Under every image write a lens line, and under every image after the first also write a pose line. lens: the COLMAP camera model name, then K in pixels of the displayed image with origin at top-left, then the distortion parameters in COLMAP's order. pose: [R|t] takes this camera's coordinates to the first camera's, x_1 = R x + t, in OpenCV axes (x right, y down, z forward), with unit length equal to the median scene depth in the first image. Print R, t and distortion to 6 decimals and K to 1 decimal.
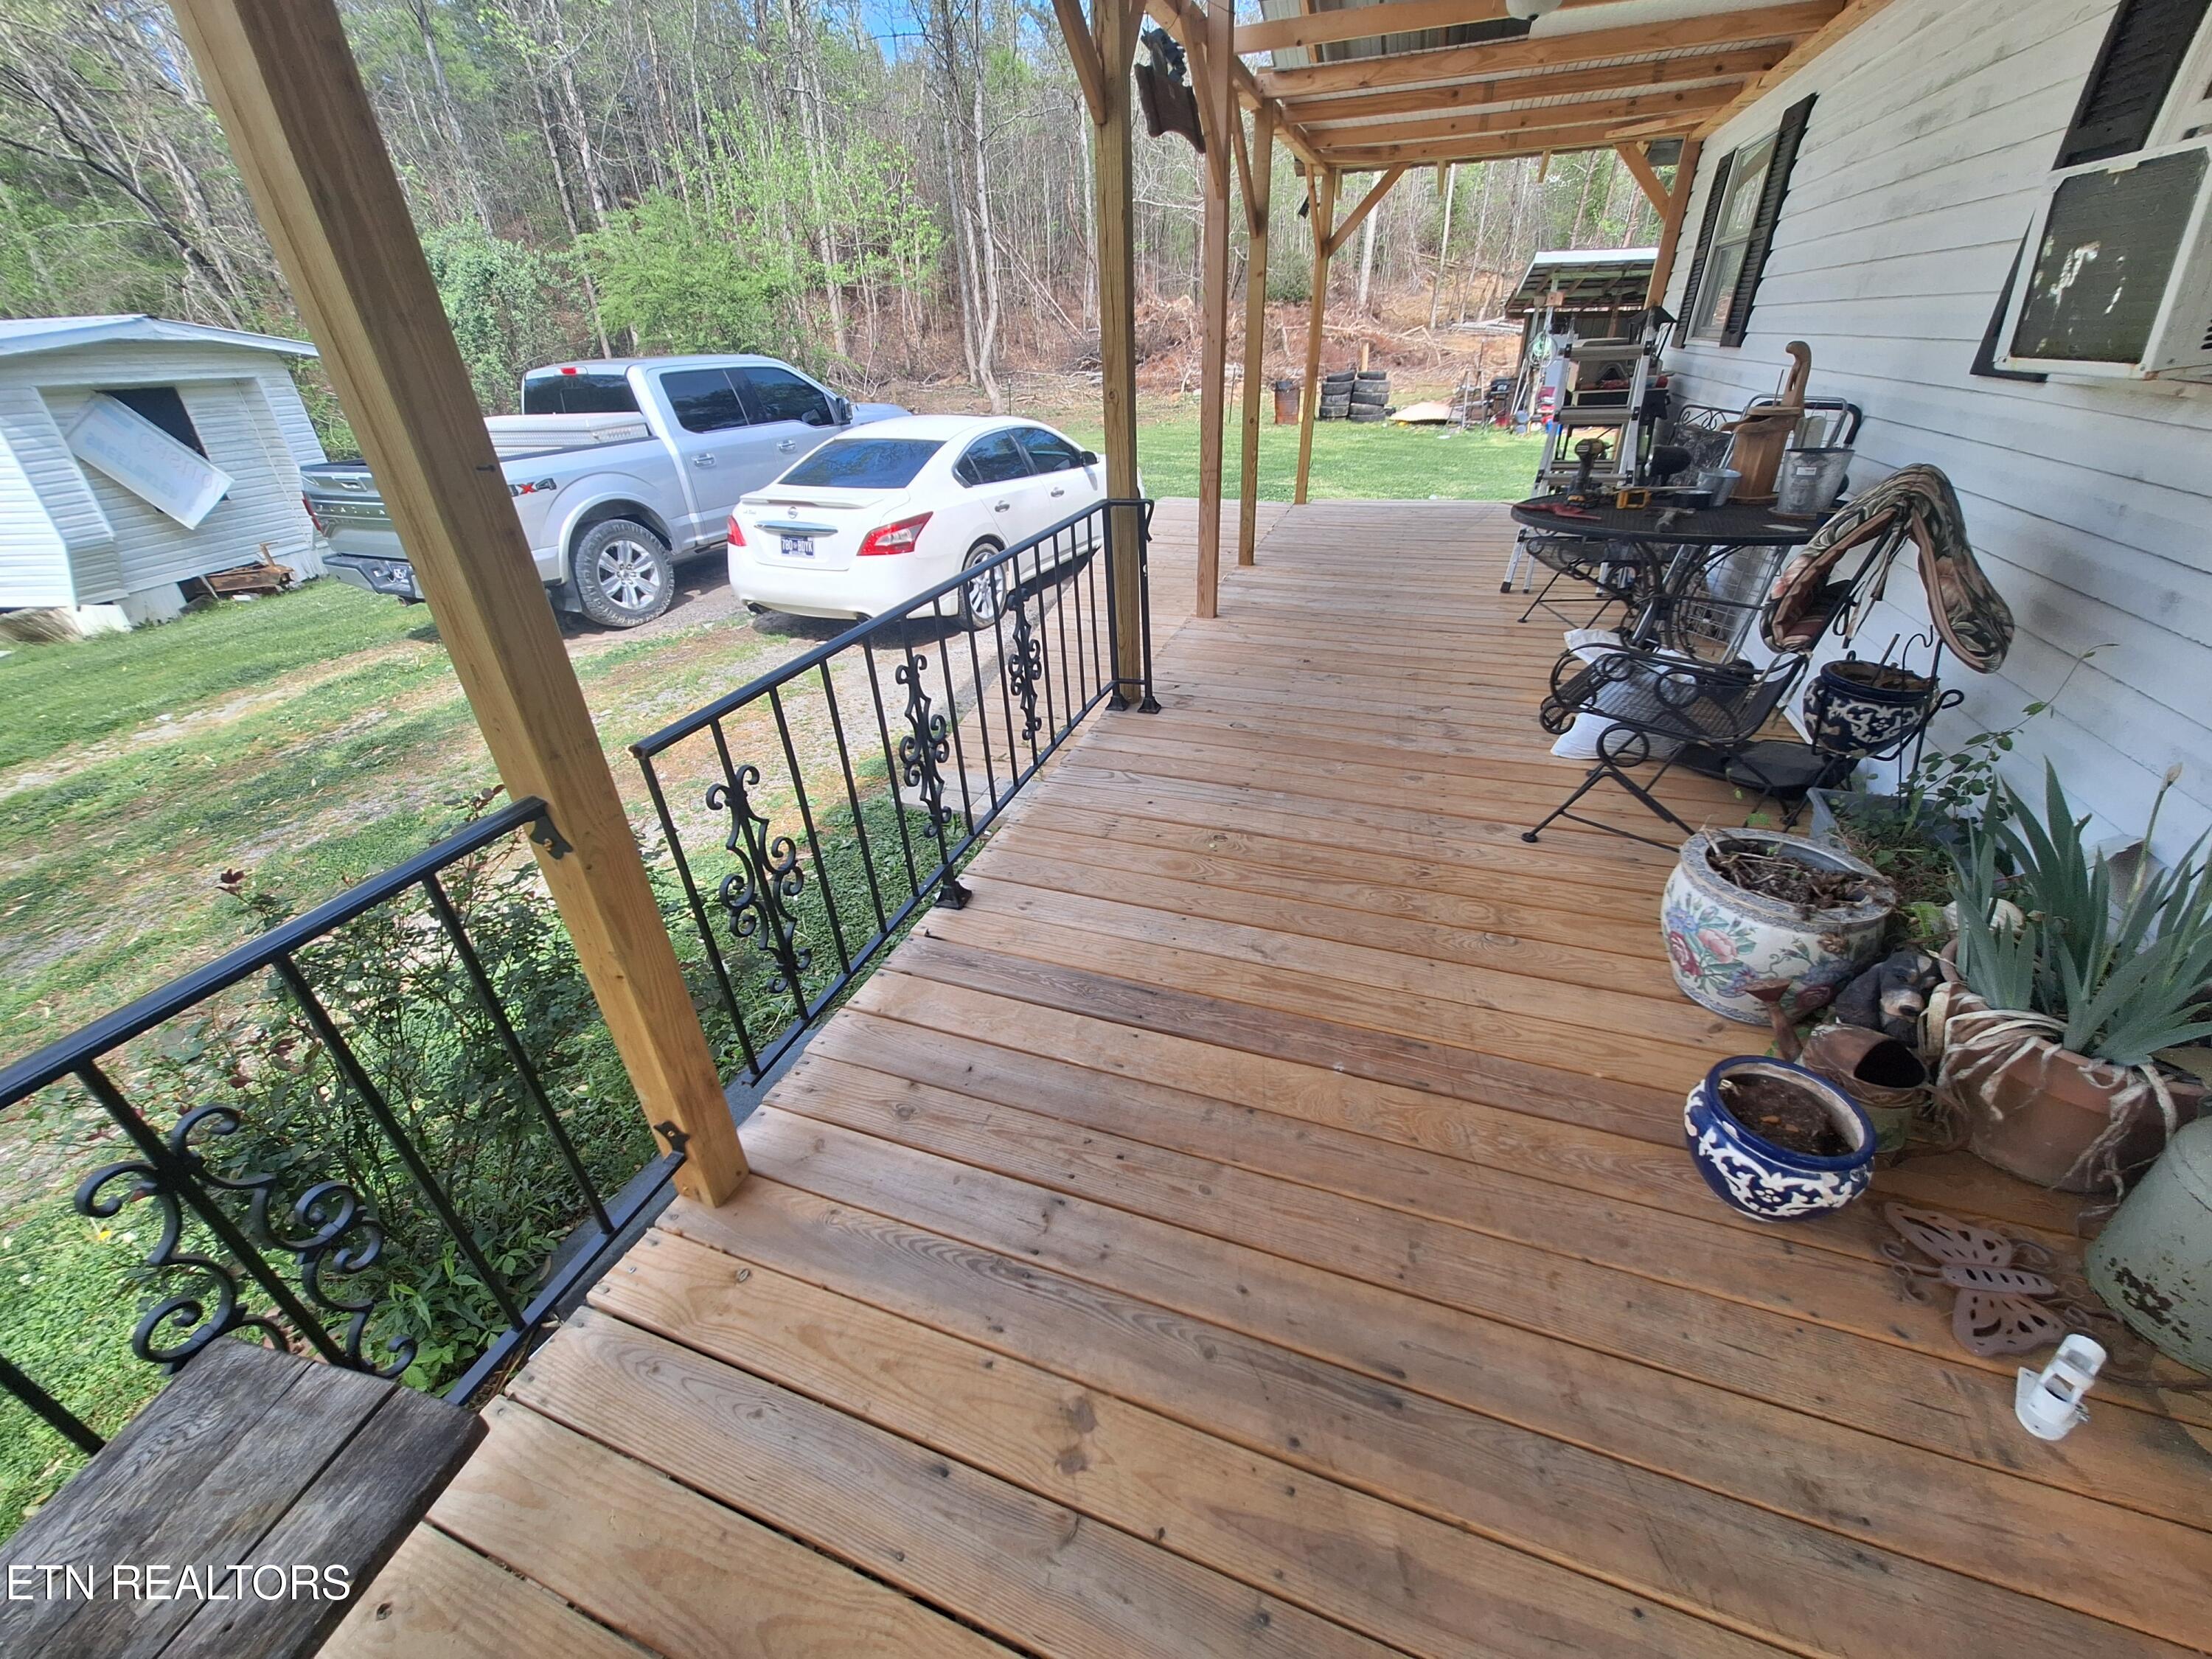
lens RADIAL K [[865.0, 0, 1106.0], [0, 865.0, 829.5], [0, 0, 1]] dist [-0.004872, -0.000123]
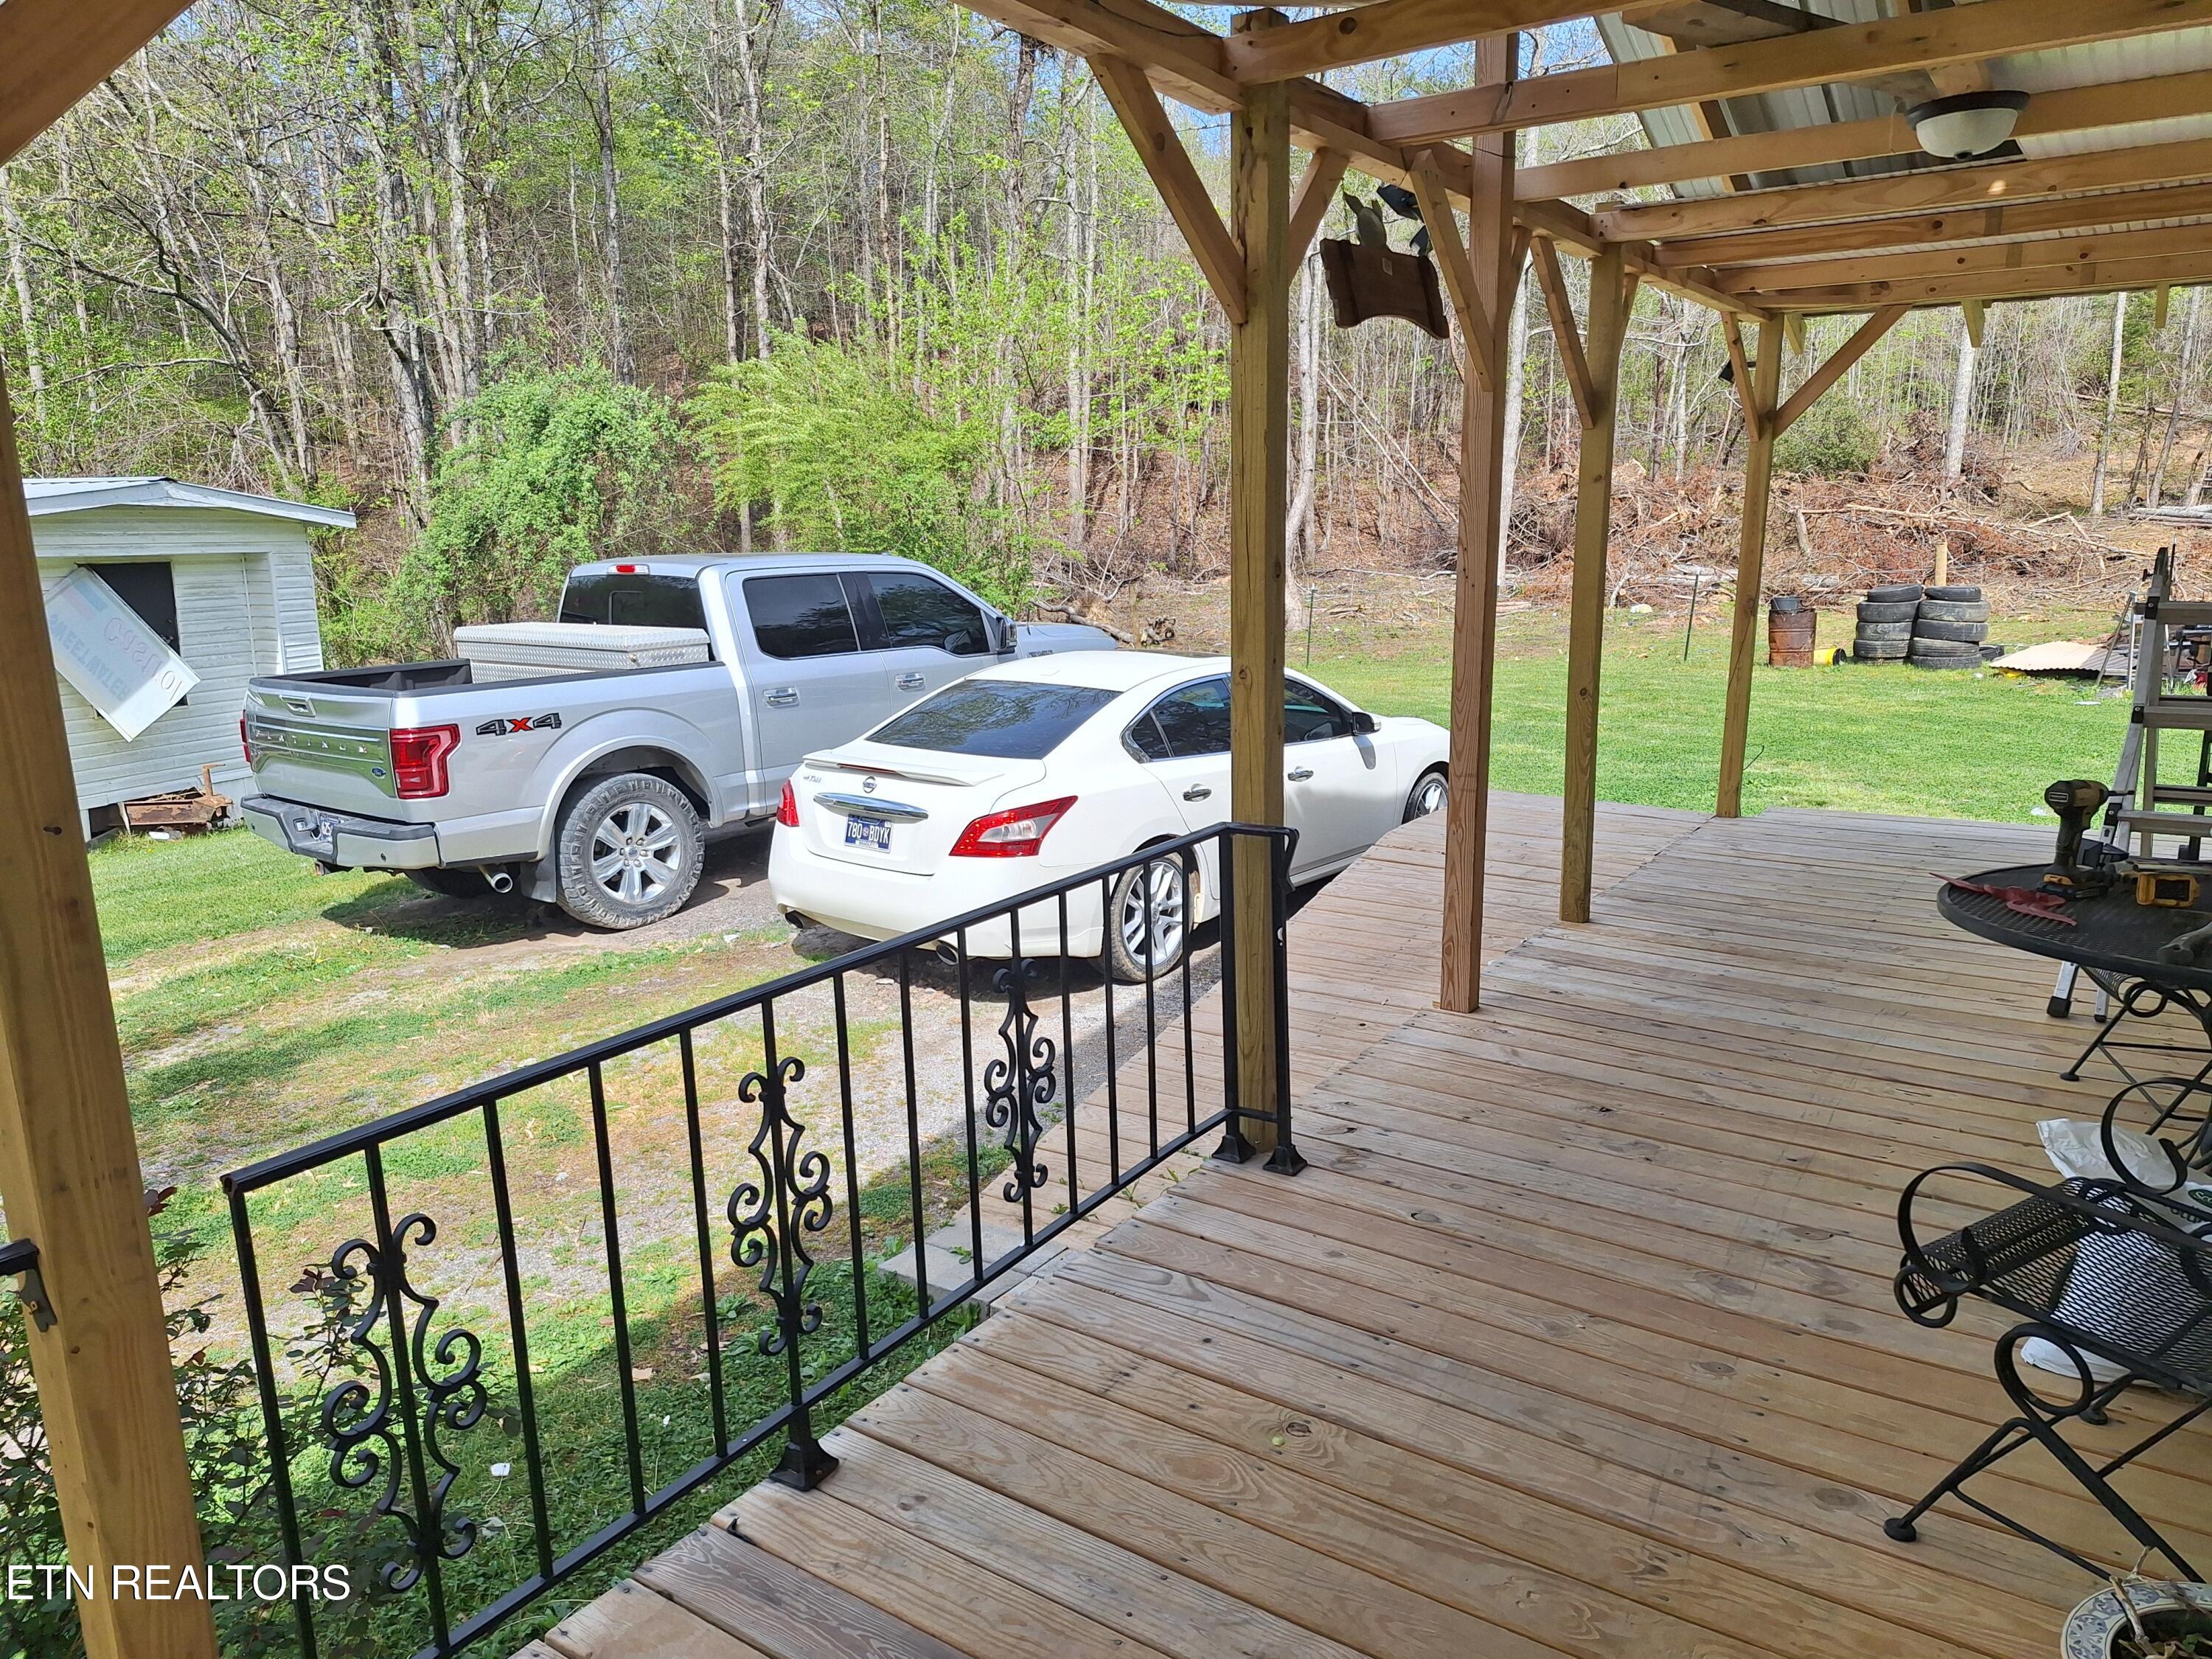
lens RADIAL K [[1535.1, 0, 1120.2], [0, 1535.1, 848.7], [0, 0, 1]] dist [0.098451, -0.137623]
pose [[0.968566, 0.069809, -0.238762, 0.095416], [-0.137480, 0.950132, -0.279908, -0.020100], [0.207315, 0.303934, 0.929863, -0.024664]]
